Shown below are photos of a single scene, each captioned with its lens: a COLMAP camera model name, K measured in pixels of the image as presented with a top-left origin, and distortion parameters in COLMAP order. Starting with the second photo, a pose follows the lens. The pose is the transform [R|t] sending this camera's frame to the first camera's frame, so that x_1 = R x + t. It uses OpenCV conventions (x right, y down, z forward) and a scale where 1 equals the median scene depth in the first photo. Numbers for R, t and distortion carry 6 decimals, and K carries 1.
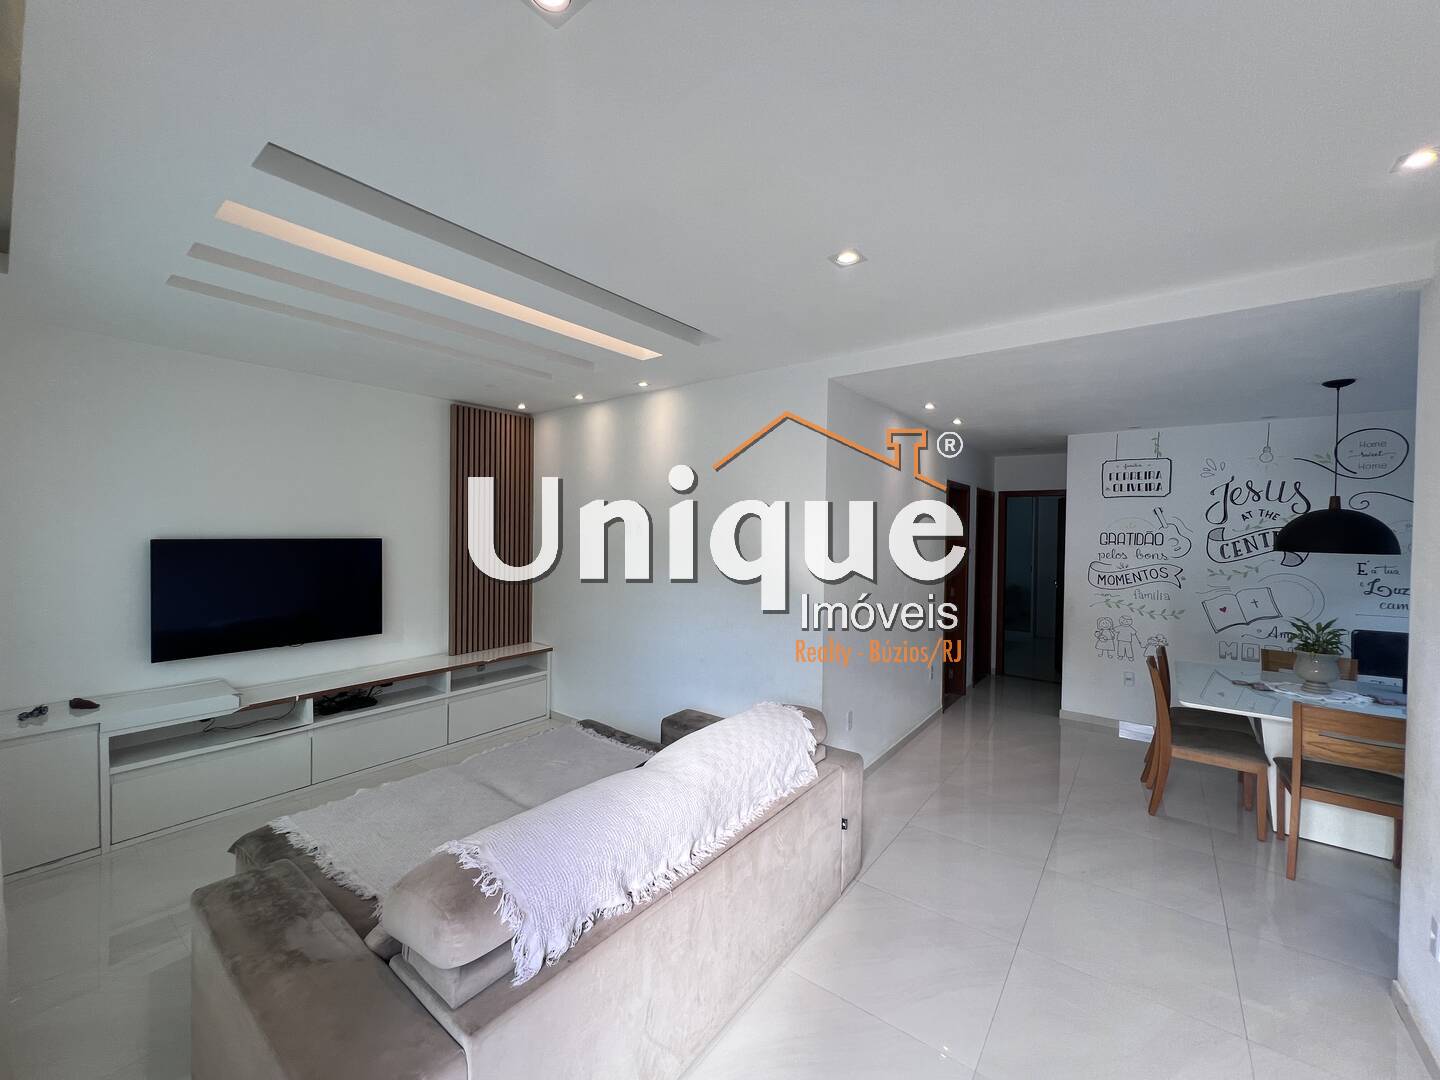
lens RADIAL K [[574.2, 0, 715.8], [0, 574.2, 536.2], [0, 0, 1]] dist [-0.000471, 0.000438]
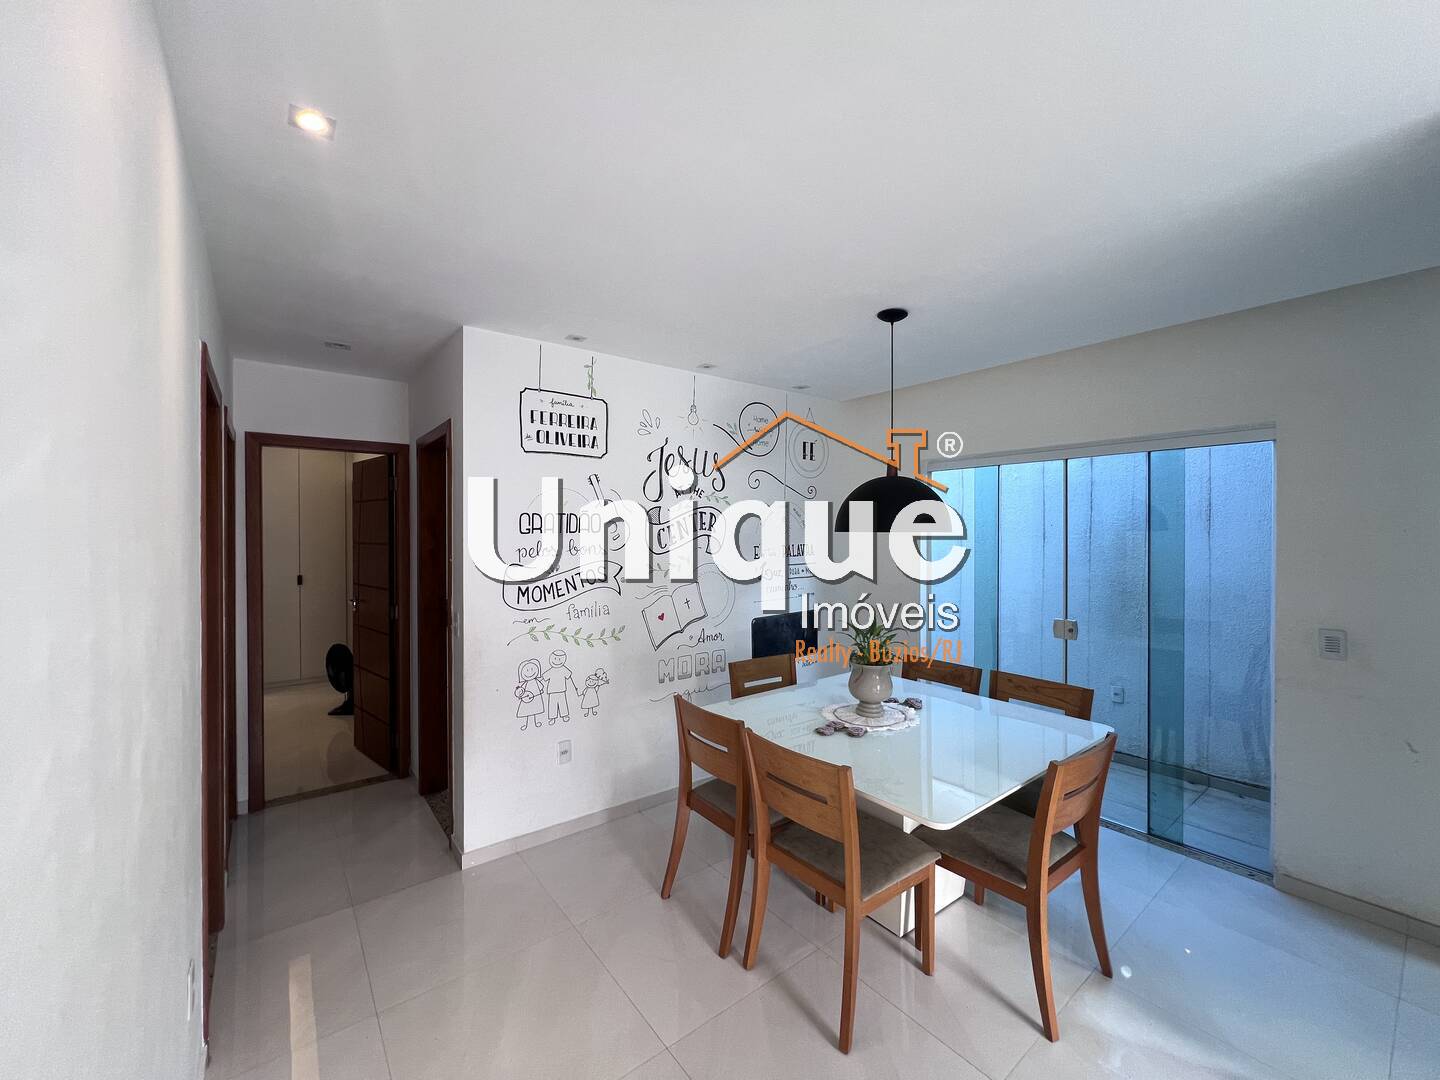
lens RADIAL K [[574.2, 0, 715.8], [0, 574.2, 536.2], [0, 0, 1]] dist [-0.000471, 0.000438]
pose [[0.252234, -0.020742, 0.967444, 0.176251], [0.017685, 0.999702, 0.016823, 0.011396], [-0.967505, 0.012866, 0.252526, 0.698901]]
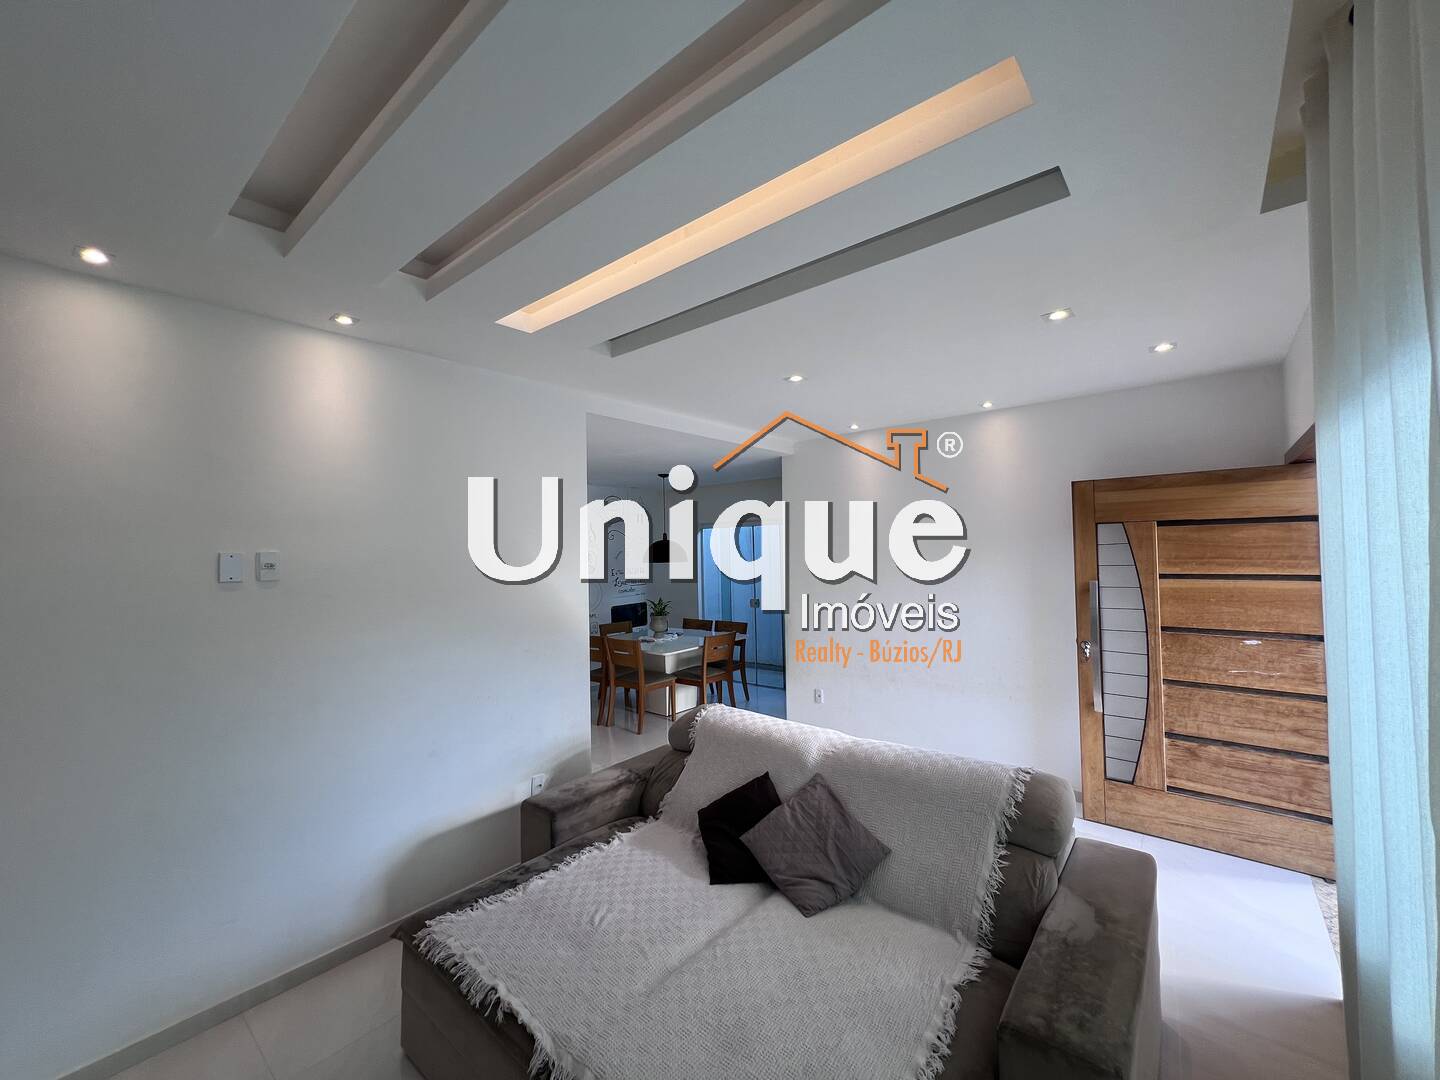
lens RADIAL K [[574.2, 0, 715.8], [0, 574.2, 536.2], [0, 0, 1]] dist [-0.000471, 0.000438]
pose [[0.037973, 0.015293, 0.999162, -0.577195], [0.032819, 0.999324, -0.016543, -0.013856], [-0.998740, 0.033419, 0.037446, 0.510404]]
